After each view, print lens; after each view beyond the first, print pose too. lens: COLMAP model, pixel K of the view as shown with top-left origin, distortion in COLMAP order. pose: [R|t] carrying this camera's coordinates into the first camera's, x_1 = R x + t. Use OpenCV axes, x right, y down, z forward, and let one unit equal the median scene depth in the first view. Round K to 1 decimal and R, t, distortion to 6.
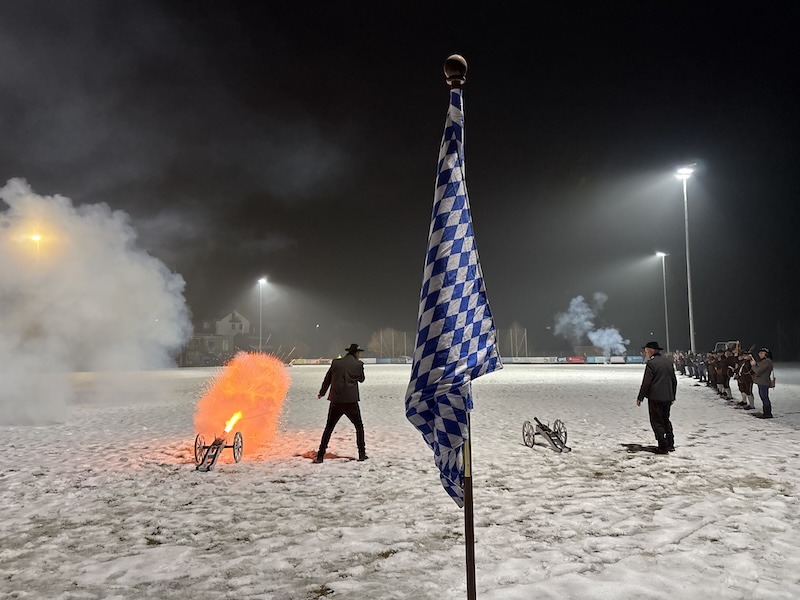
lens RADIAL K [[600.8, 0, 401.1], [0, 600.8, 304.3], [0, 0, 1]] dist [0.054743, -0.062513]
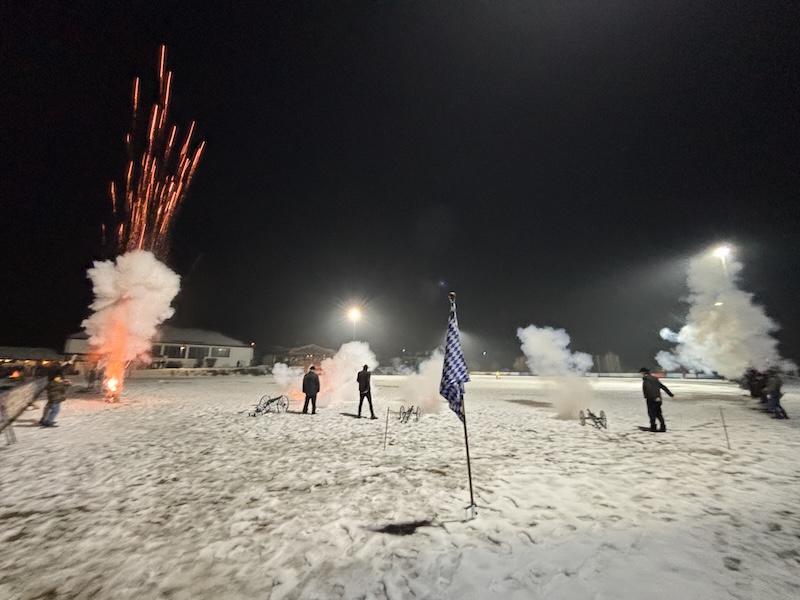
lens RADIAL K [[319.3, 0, 401.6], [0, 319.3, 296.9], [0, 0, 1]] dist [-0.000567, 0.000072]
pose [[0.923637, -0.071175, -0.376602, 0.243070], [0.018447, 0.989723, -0.141806, -0.053268], [0.382825, 0.124030, 0.915457, -0.396713]]
